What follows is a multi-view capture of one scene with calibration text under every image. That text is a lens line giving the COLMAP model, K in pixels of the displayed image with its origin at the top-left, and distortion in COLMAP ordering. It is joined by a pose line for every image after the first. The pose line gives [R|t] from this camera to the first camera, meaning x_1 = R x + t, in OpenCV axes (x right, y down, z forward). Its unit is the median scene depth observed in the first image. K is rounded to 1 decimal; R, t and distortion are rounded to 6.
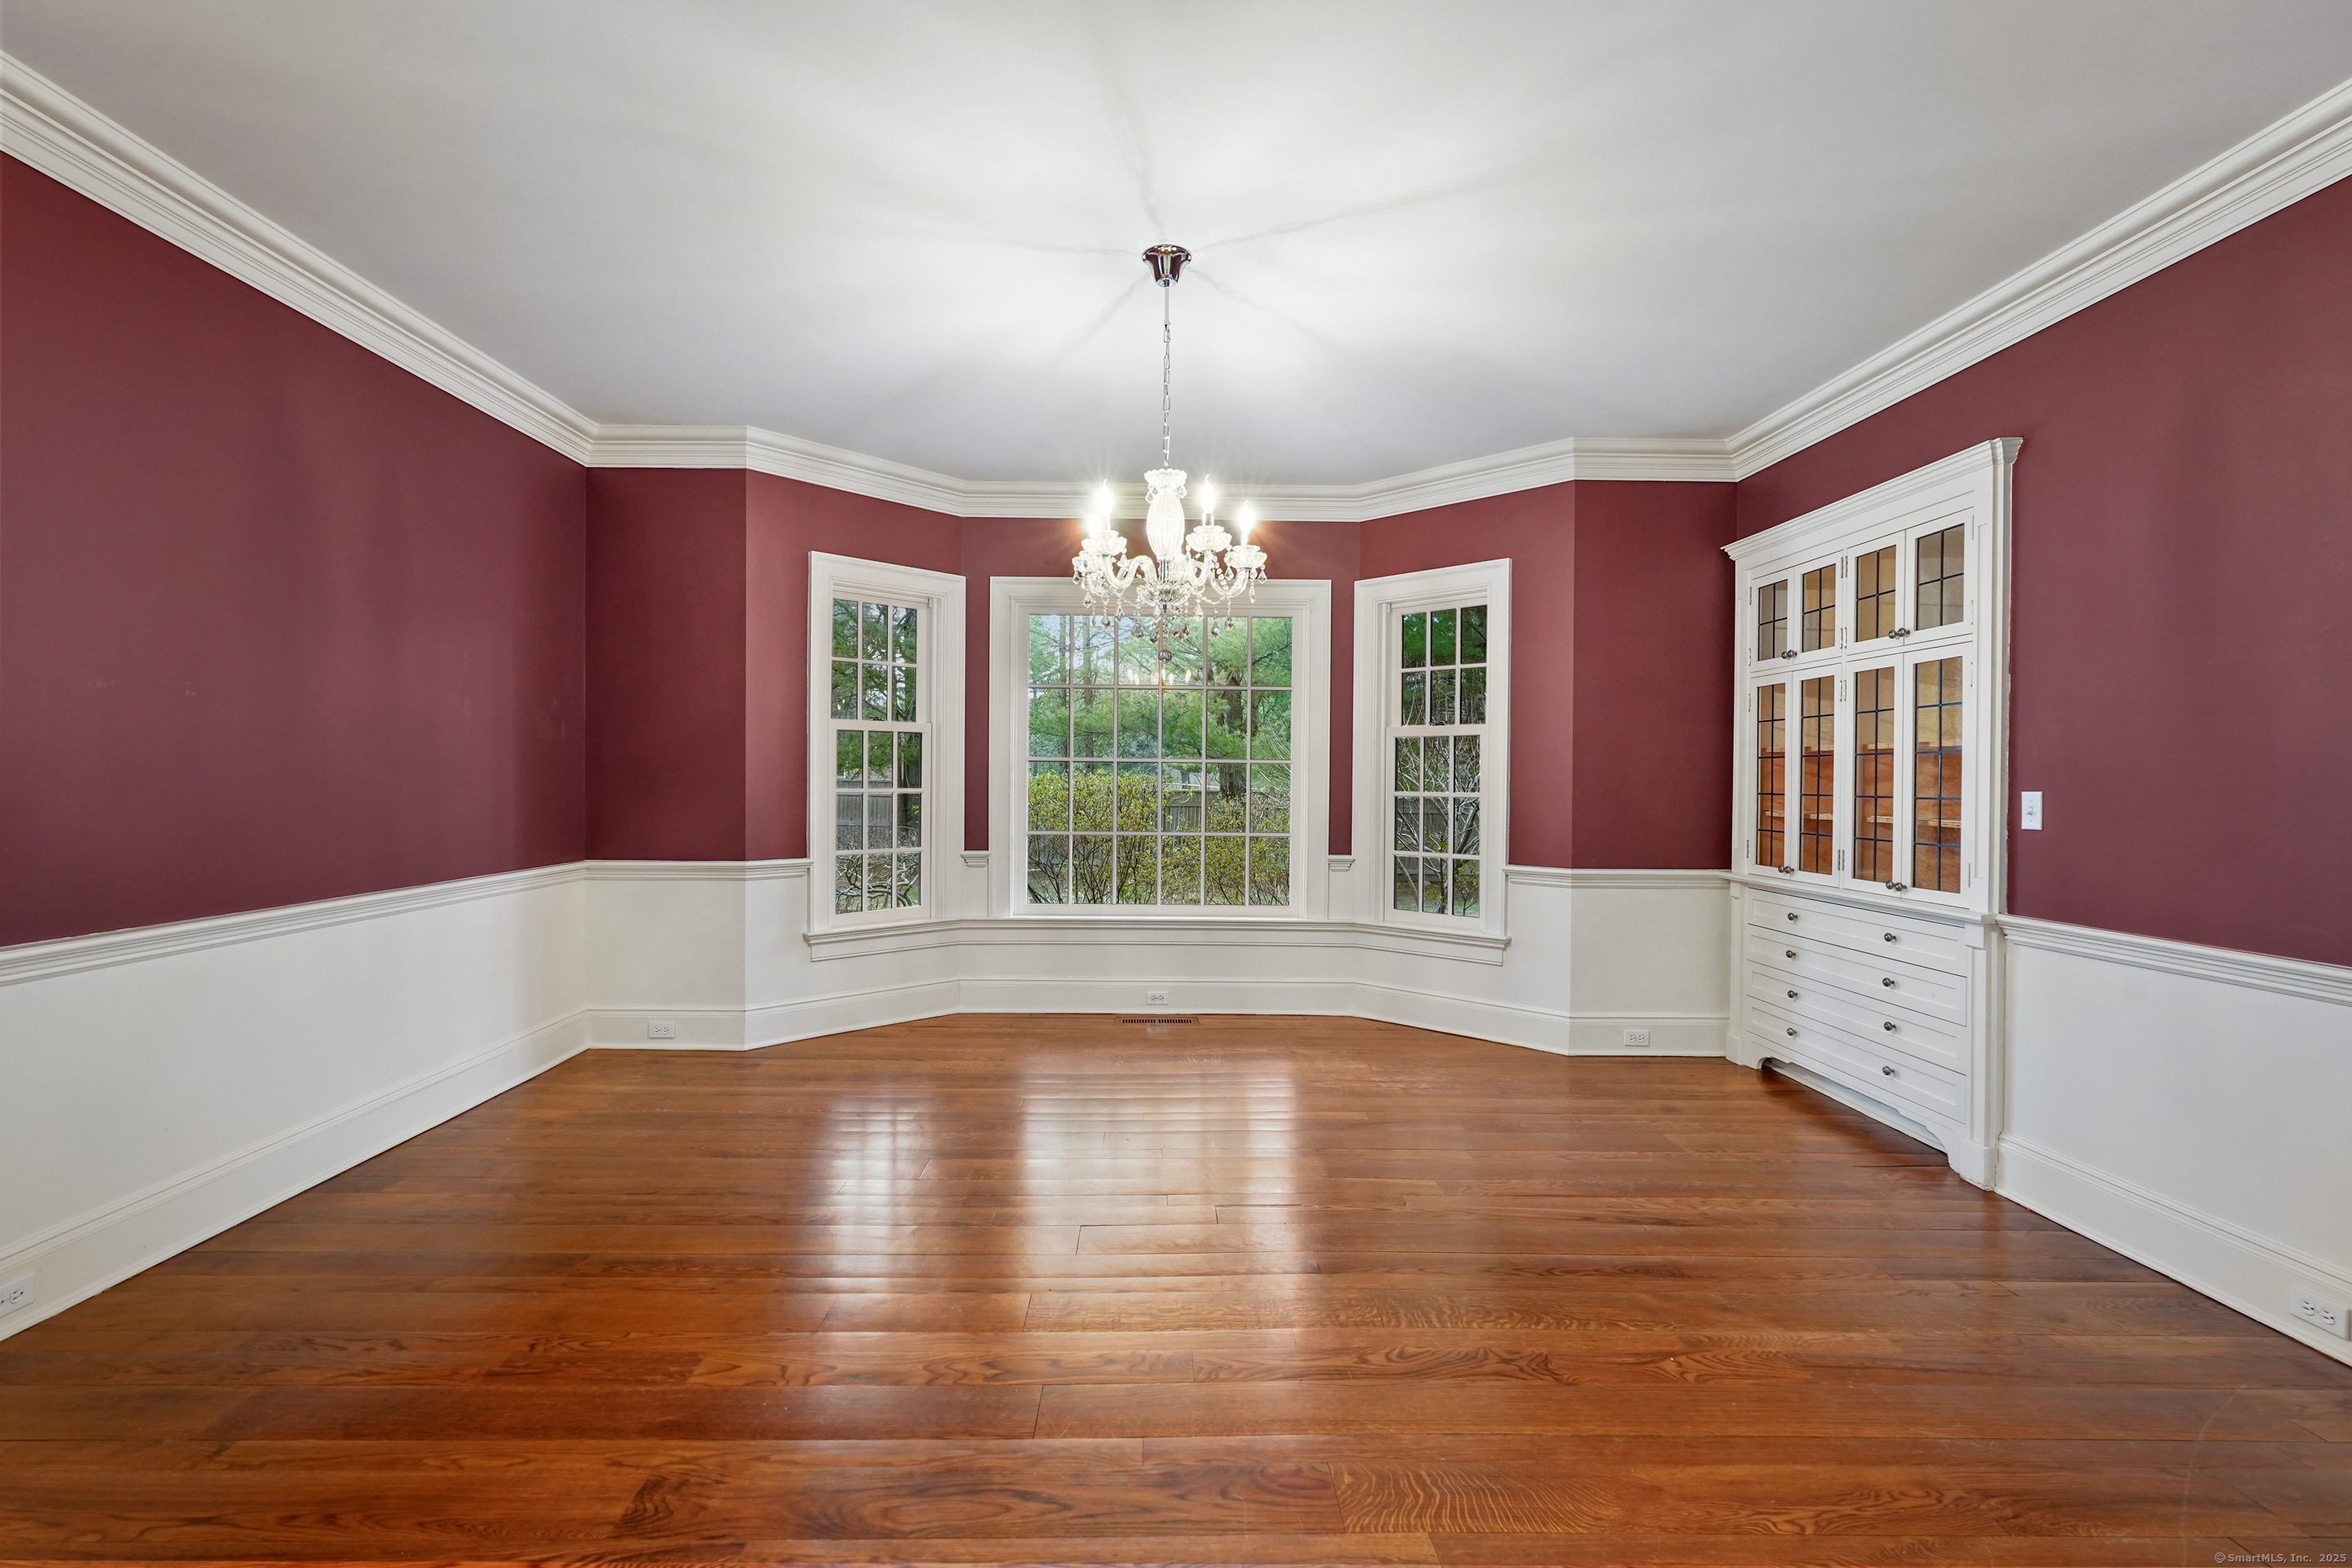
lens RADIAL K [[1100.8, 0, 1181.8], [0, 1100.8, 774.3], [0, 0, 1]] dist [-0.008696, 0.002279]
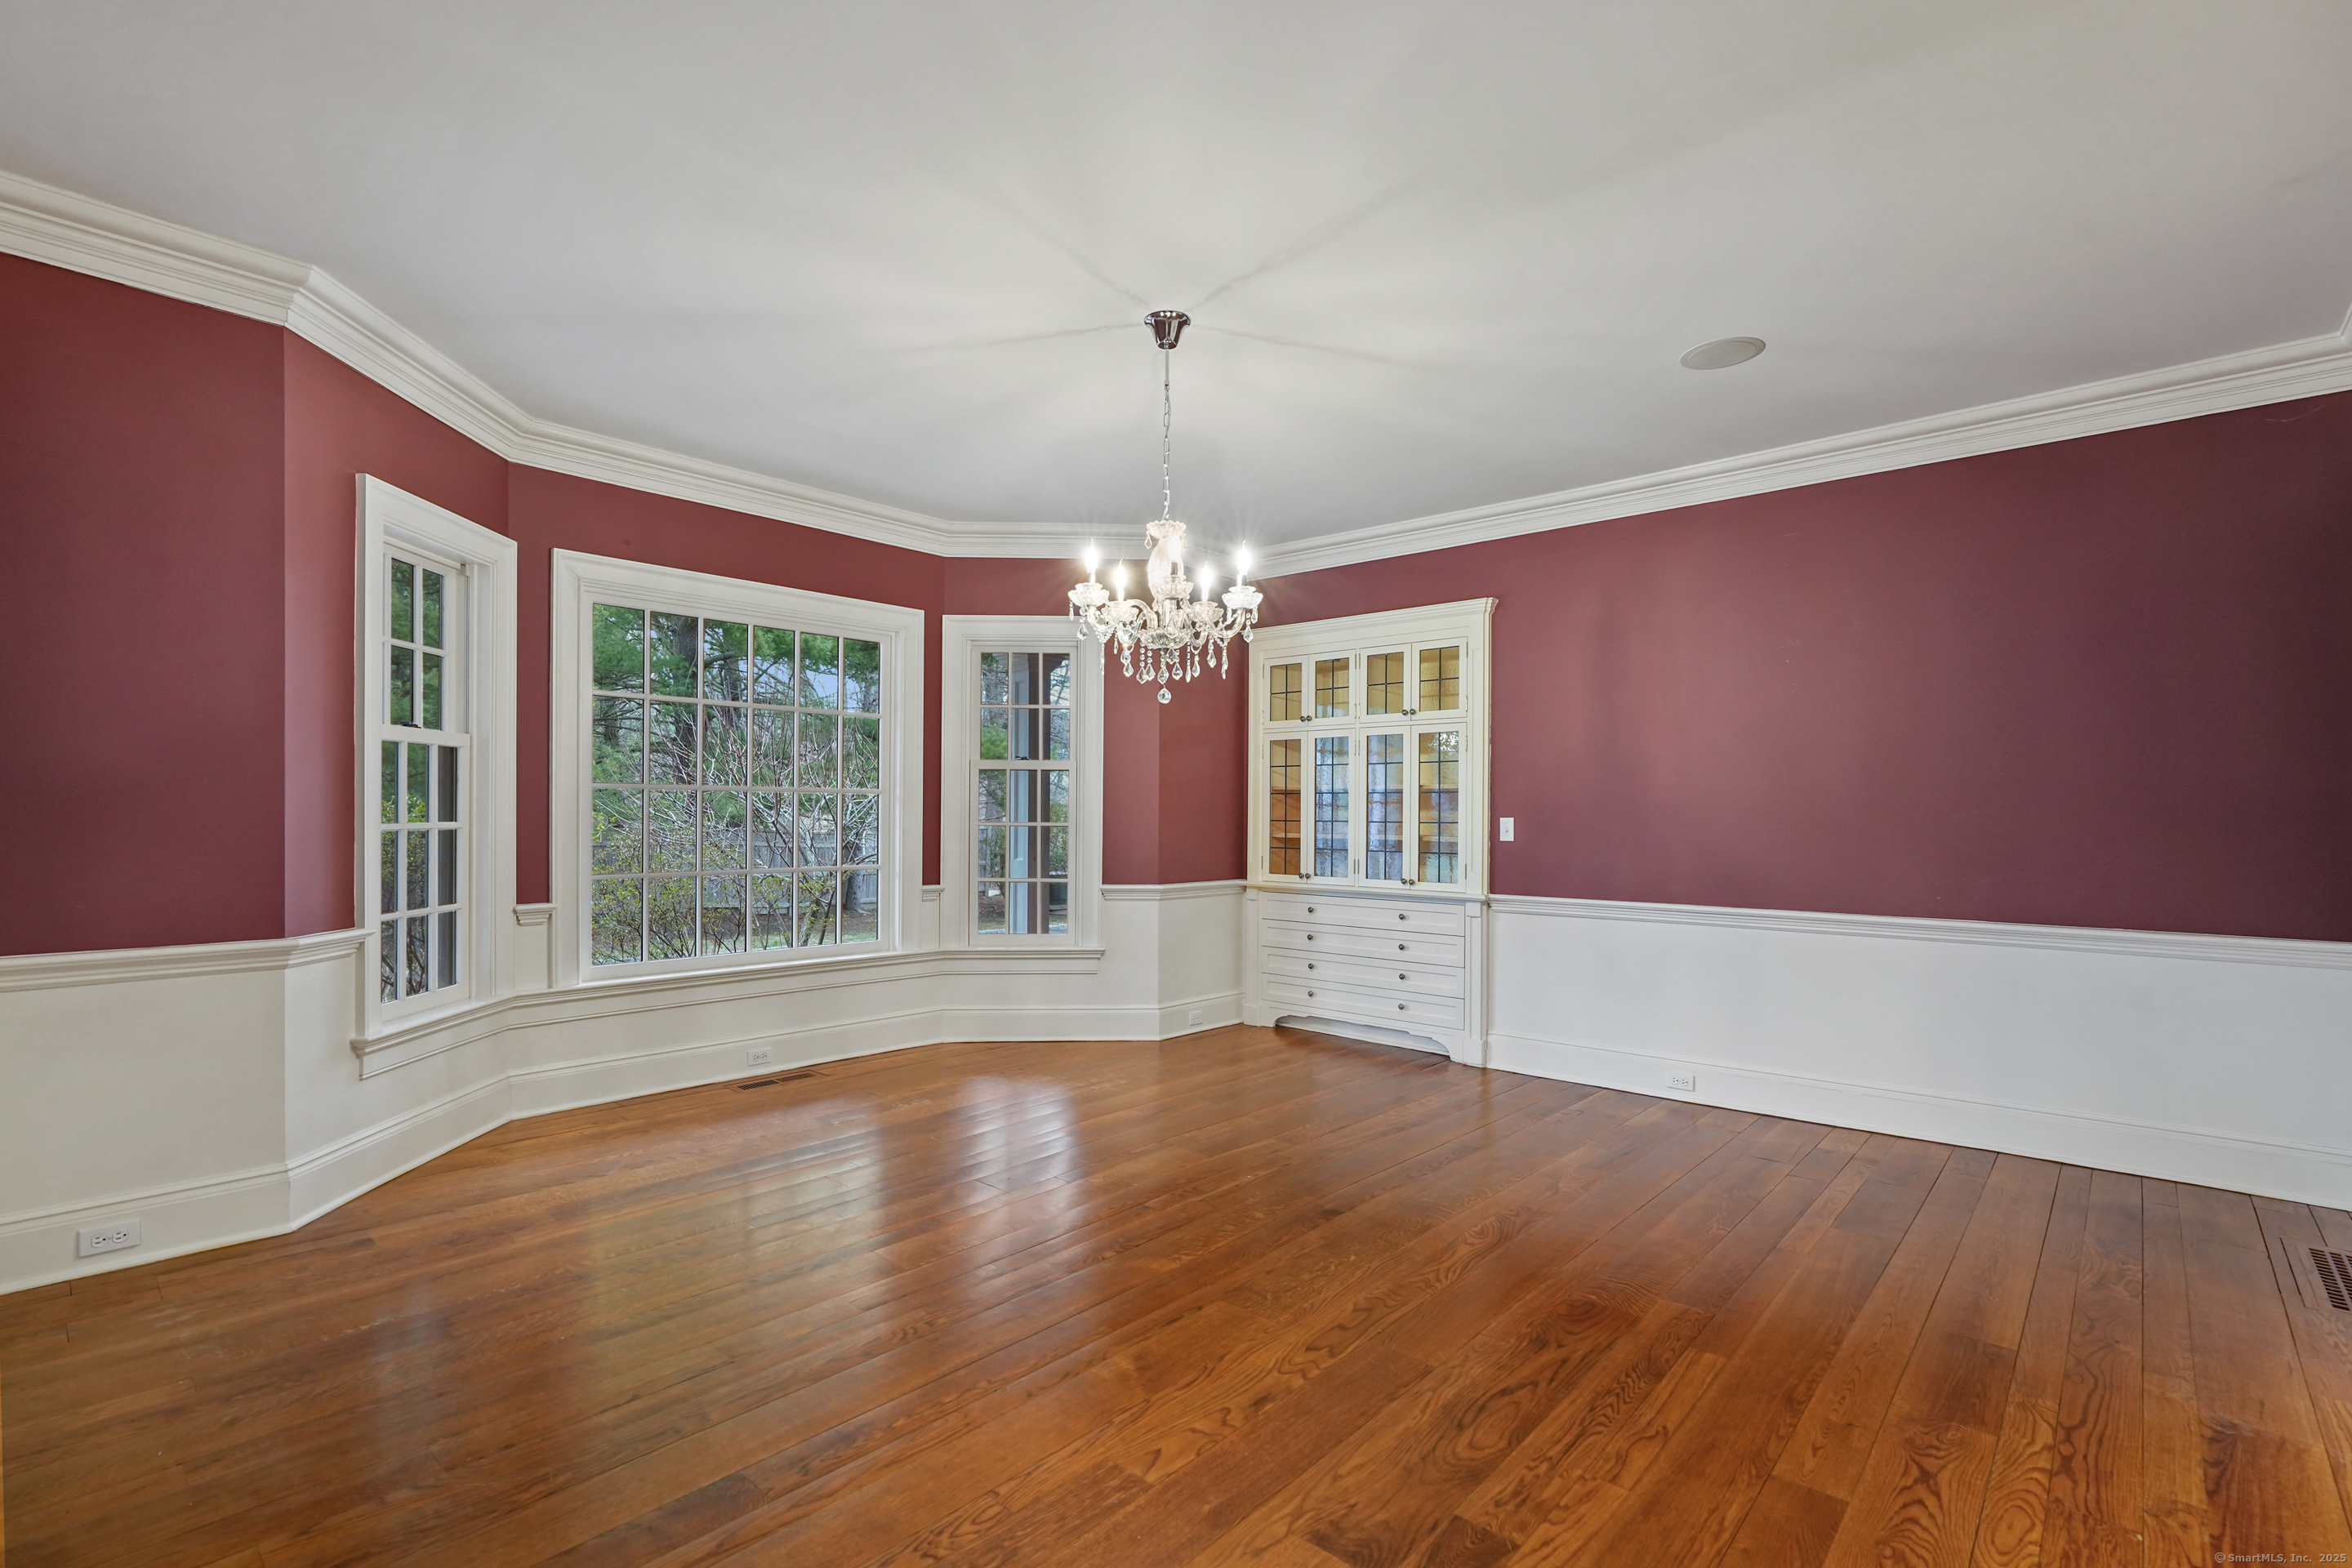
lens RADIAL K [[1100.8, 0, 1193.6], [0, 1100.8, 806.1], [0, 0, 1]] dist [-0.008696, 0.002279]
pose [[0.665104, 0.000976, 0.746750, -0.547307], [-0.004007, 0.999989, 0.002263, -0.002246], [-0.746740, -0.004497, 0.665101, 0.185681]]
